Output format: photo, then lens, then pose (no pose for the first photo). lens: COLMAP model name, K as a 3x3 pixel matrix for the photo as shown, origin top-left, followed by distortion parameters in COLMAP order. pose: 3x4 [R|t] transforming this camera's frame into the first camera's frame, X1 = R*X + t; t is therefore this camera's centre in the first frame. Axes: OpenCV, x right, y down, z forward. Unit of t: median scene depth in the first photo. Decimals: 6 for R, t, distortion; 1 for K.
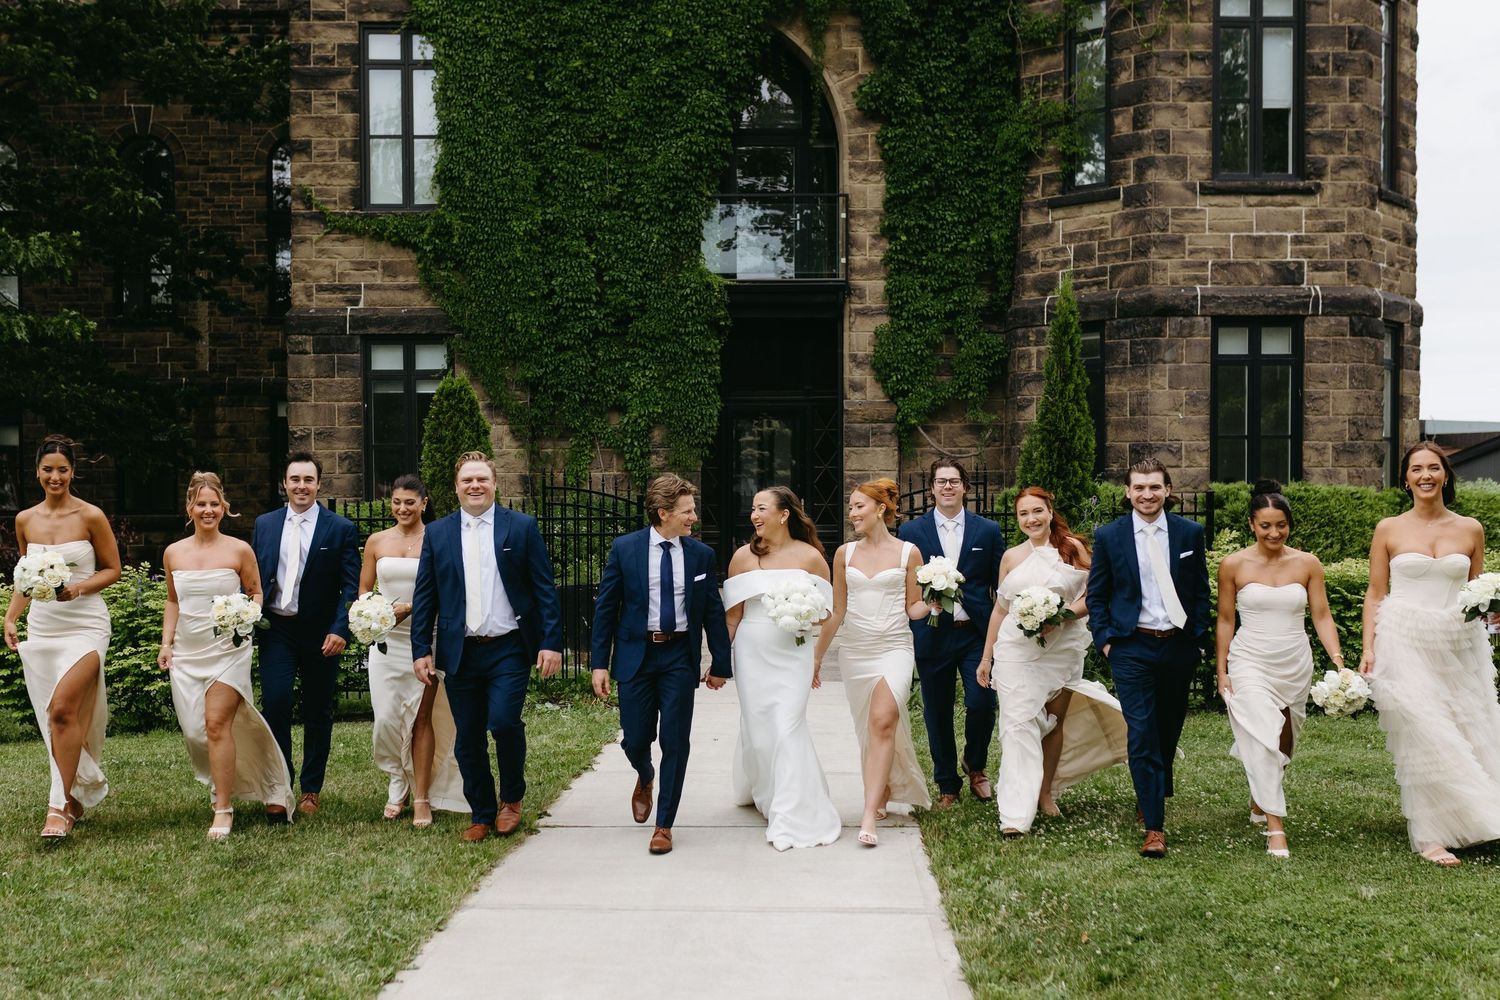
lens RADIAL K [[1417.2, 0, 738.0], [0, 1417.2, 499.9], [0, 0, 1]] dist [-0.007650, 0.000000]
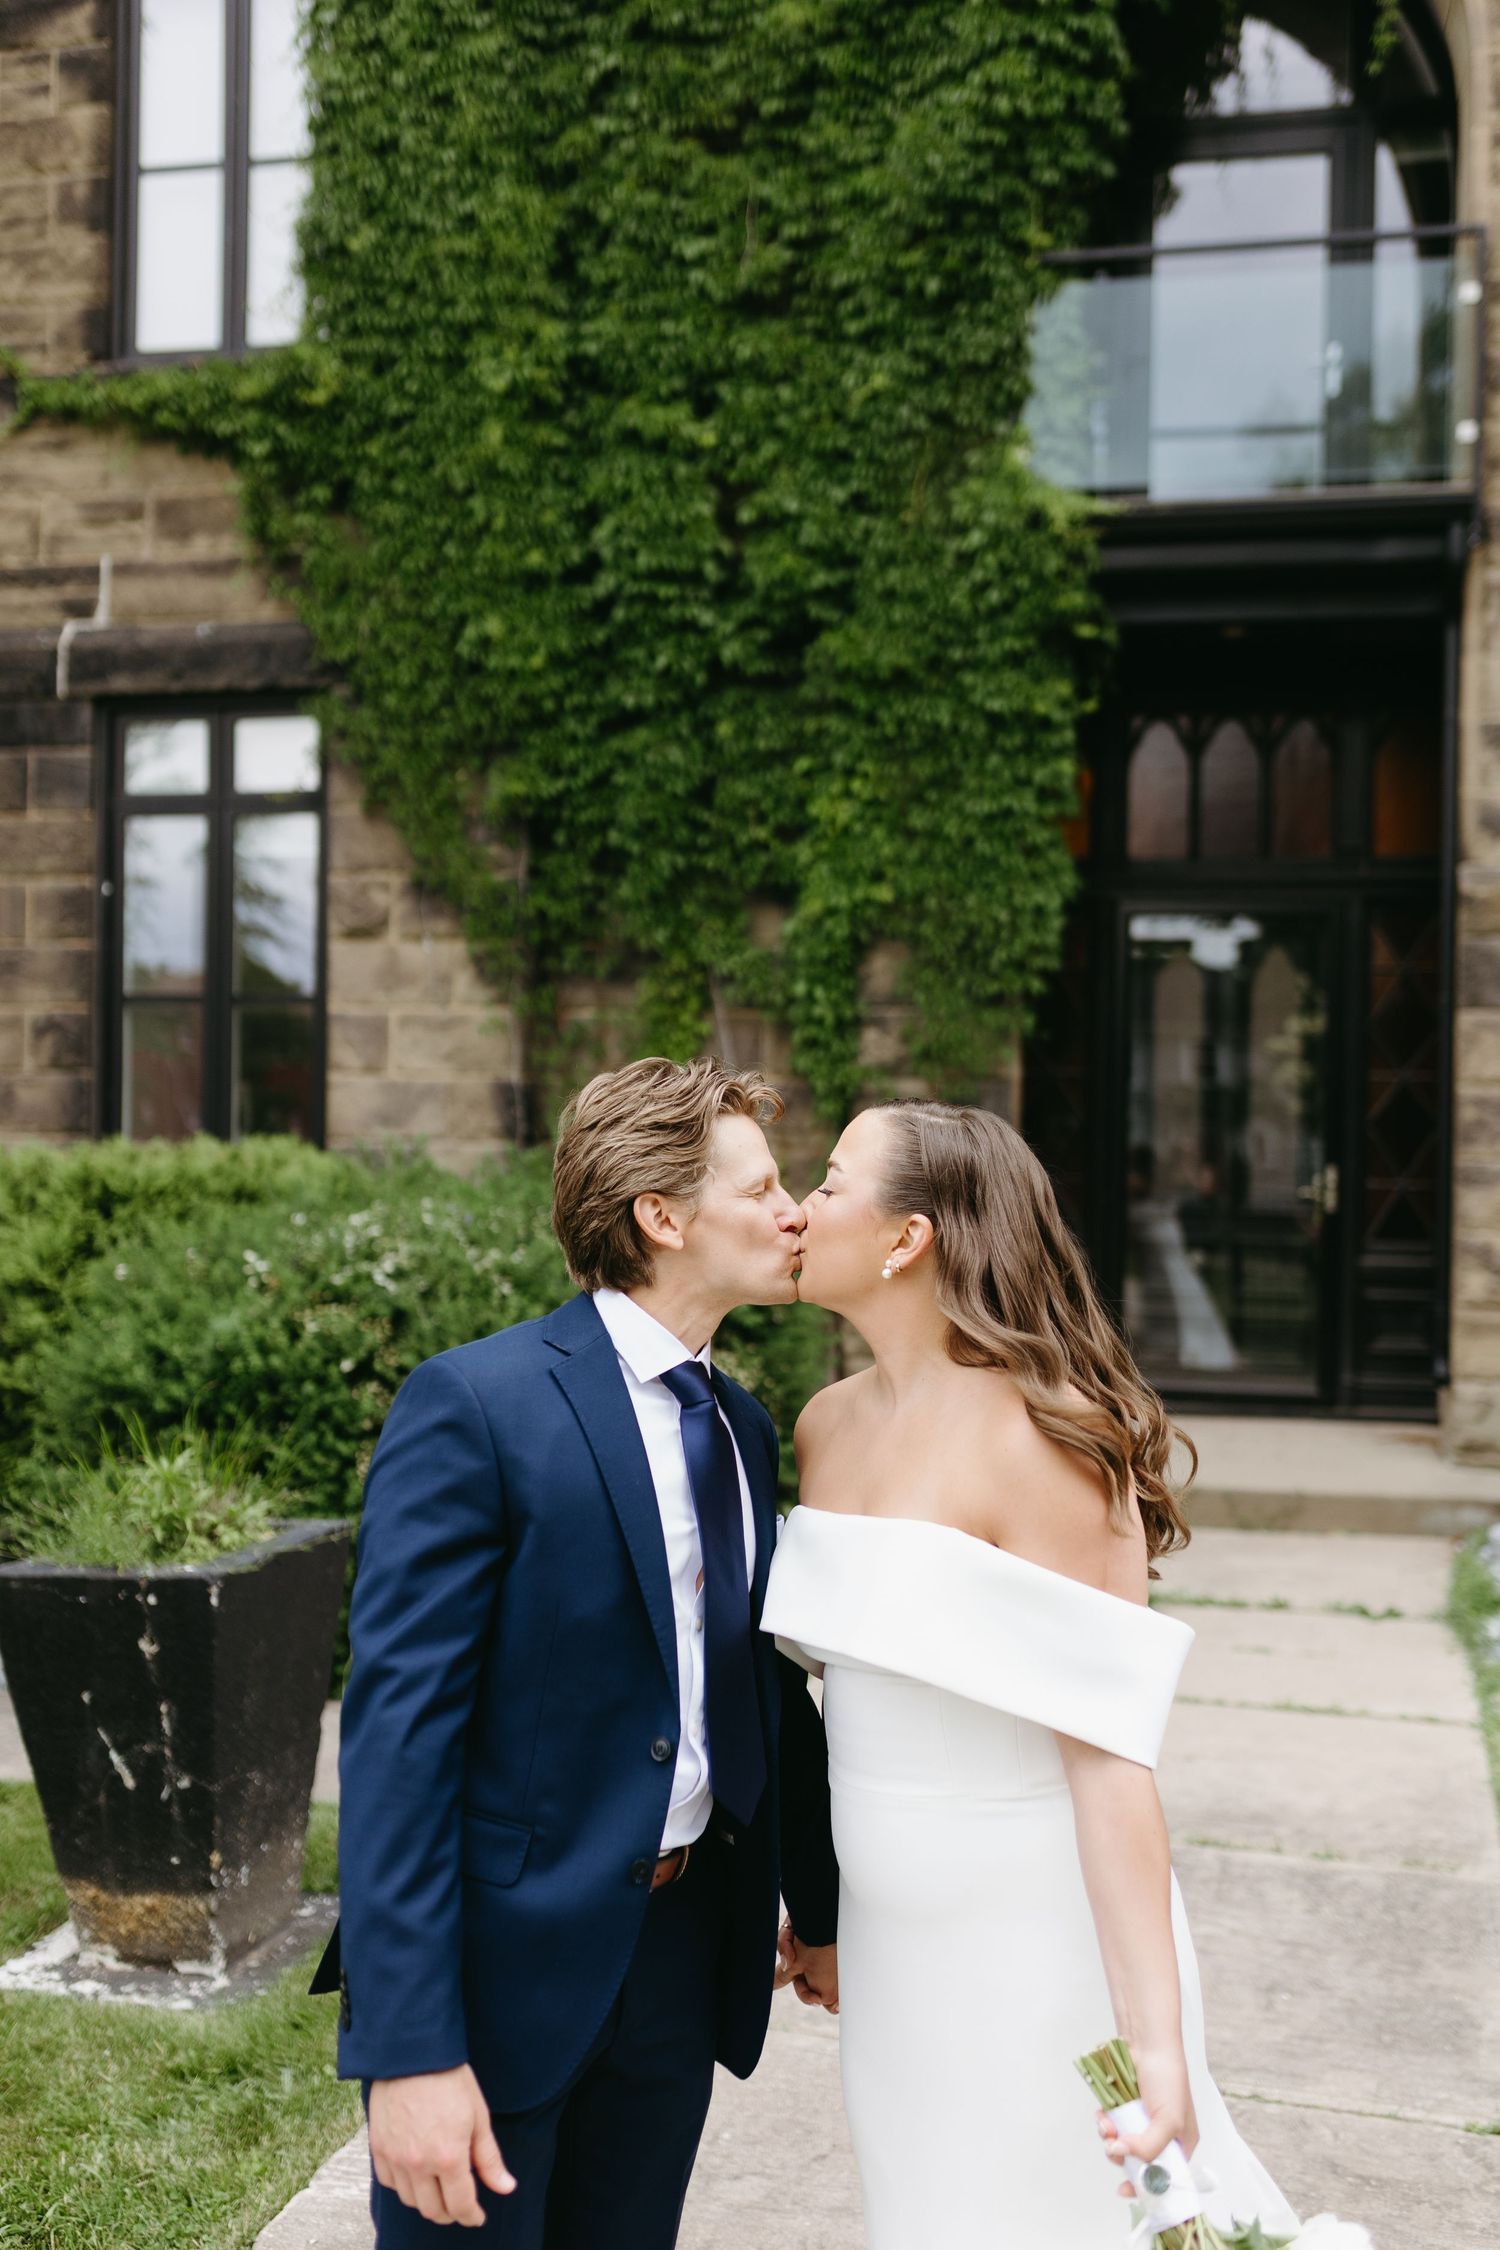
lens RADIAL K [[2125.8, 0, 765.6], [0, 2125.8, 1127.2], [0, 0, 1]] dist [-0.007650, 0.000000]
pose [[0.968415, 0.018928, -0.248623, 0.043385], [-0.022033, 0.999710, -0.009712, -0.002584], [0.248367, 0.014883, 0.968552, 0.503496]]
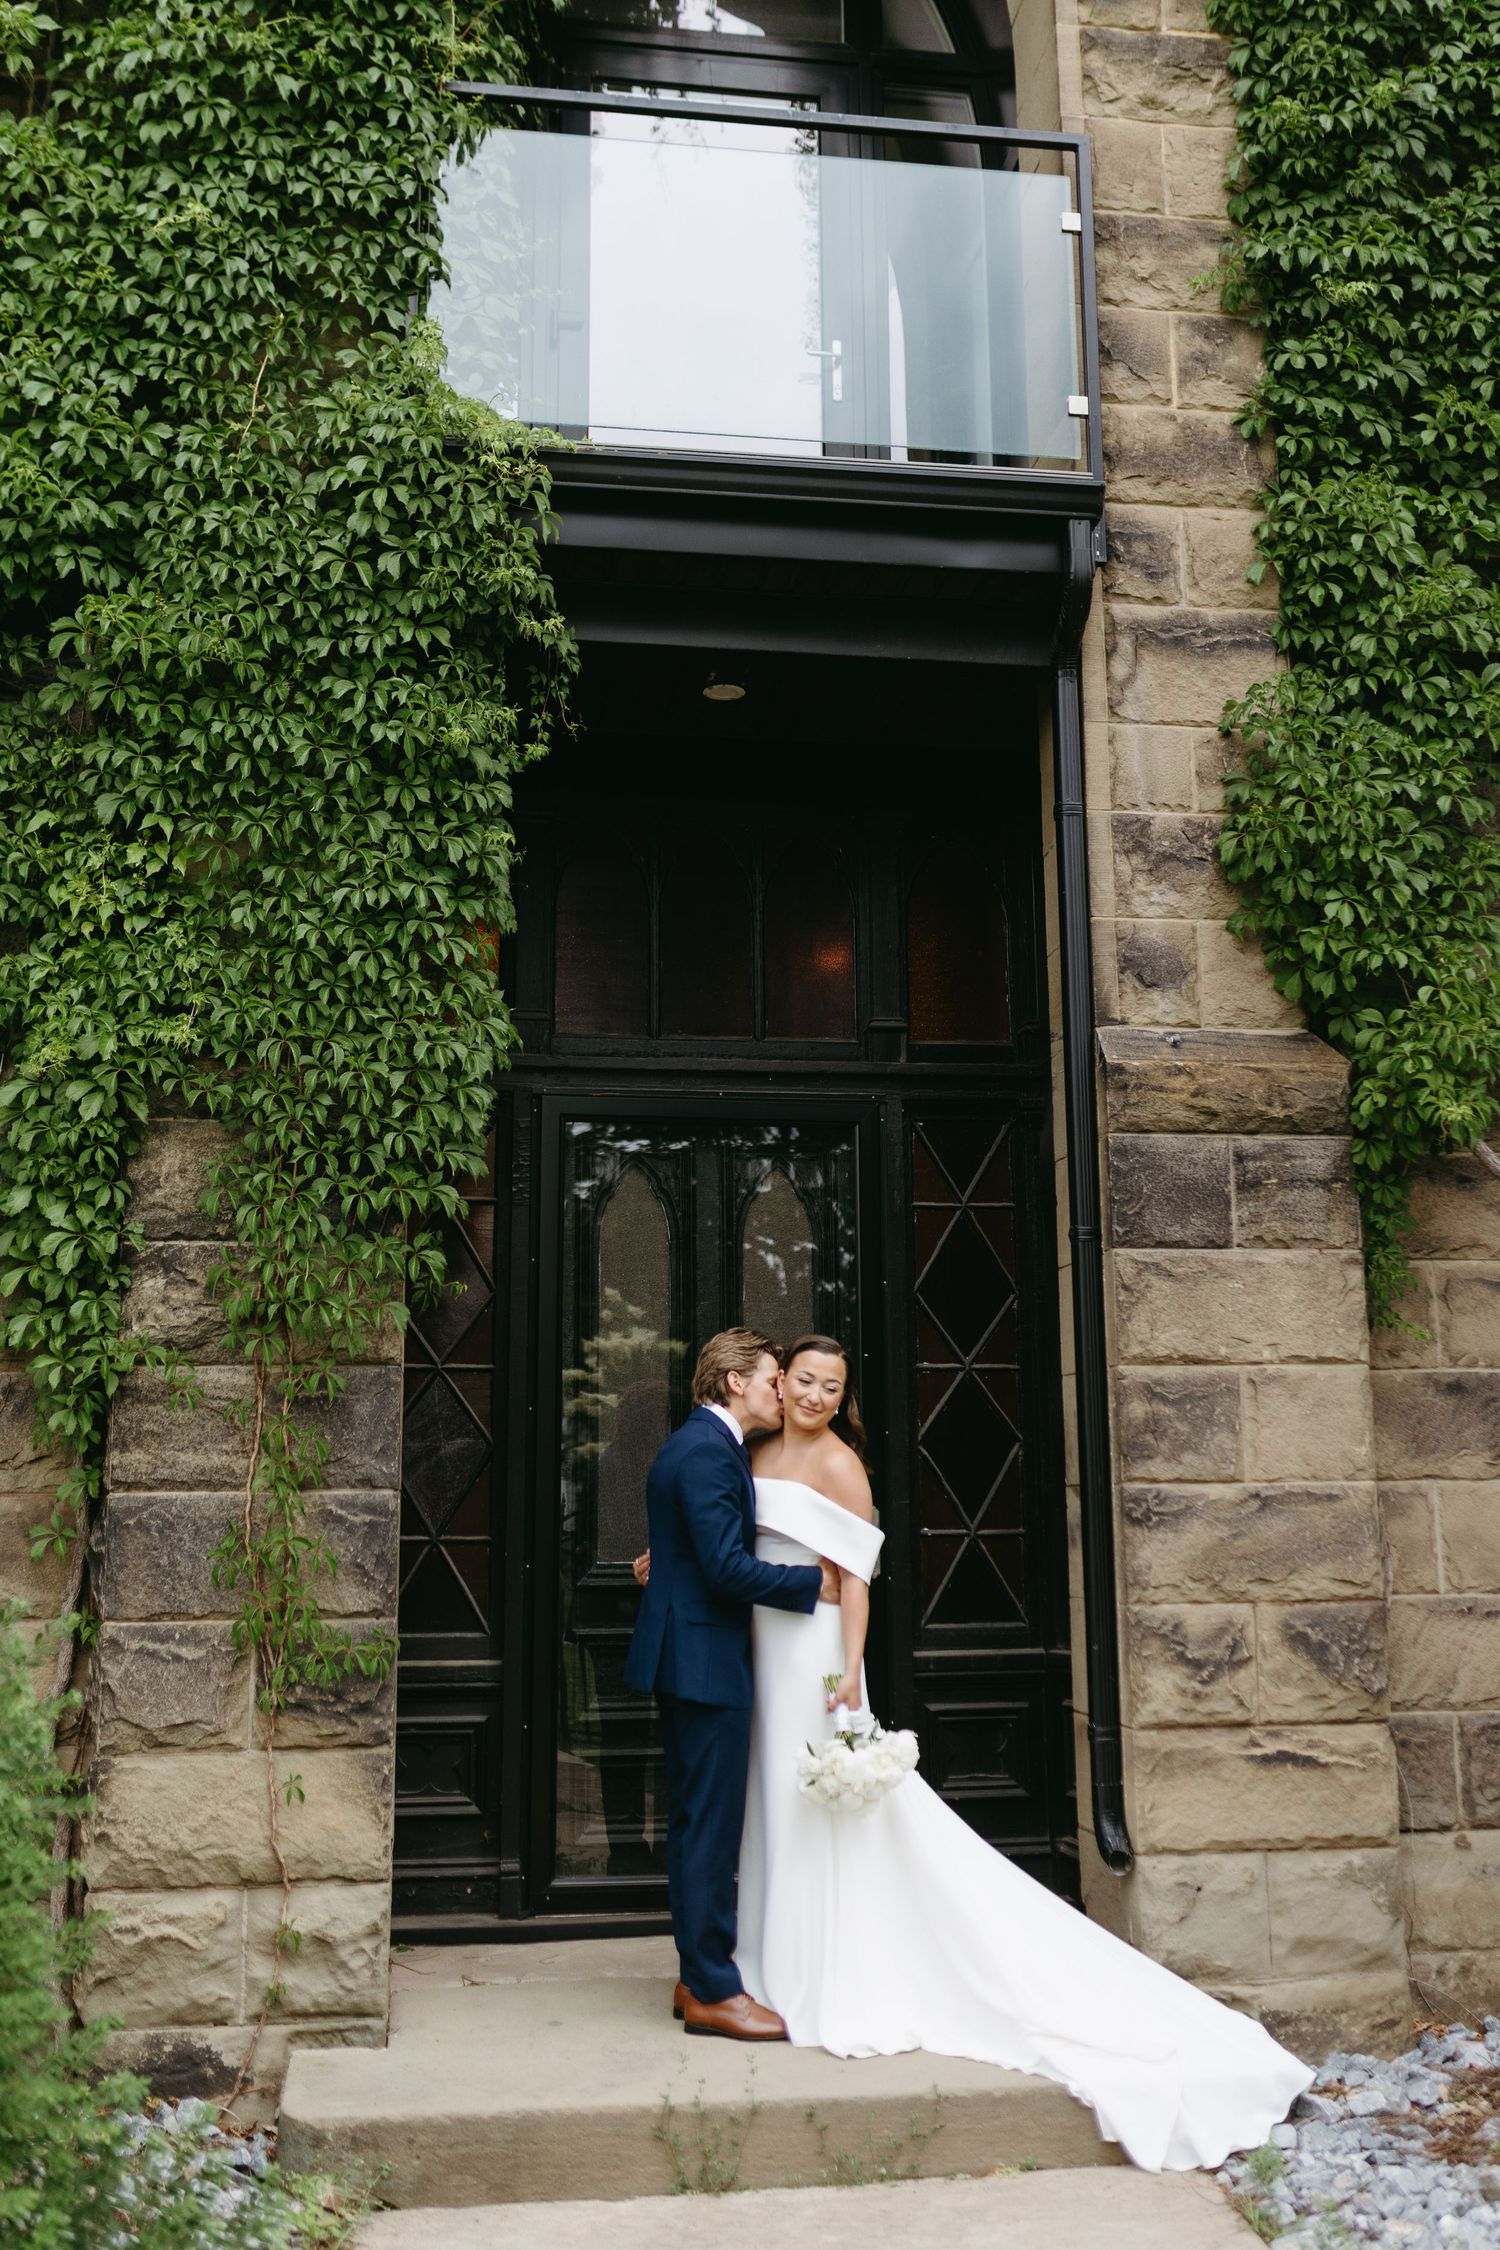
lens RADIAL K [[2125.8, 0, 755.1], [0, 2125.8, 1074.6], [0, 0, 1]] dist [-0.007650, 0.000000]
pose [[0.994995, 0.012939, 0.099087, -0.007421], [0.007637, 0.978834, -0.204512, 0.000935], [-0.099636, 0.204245, 0.973836, 0.712971]]
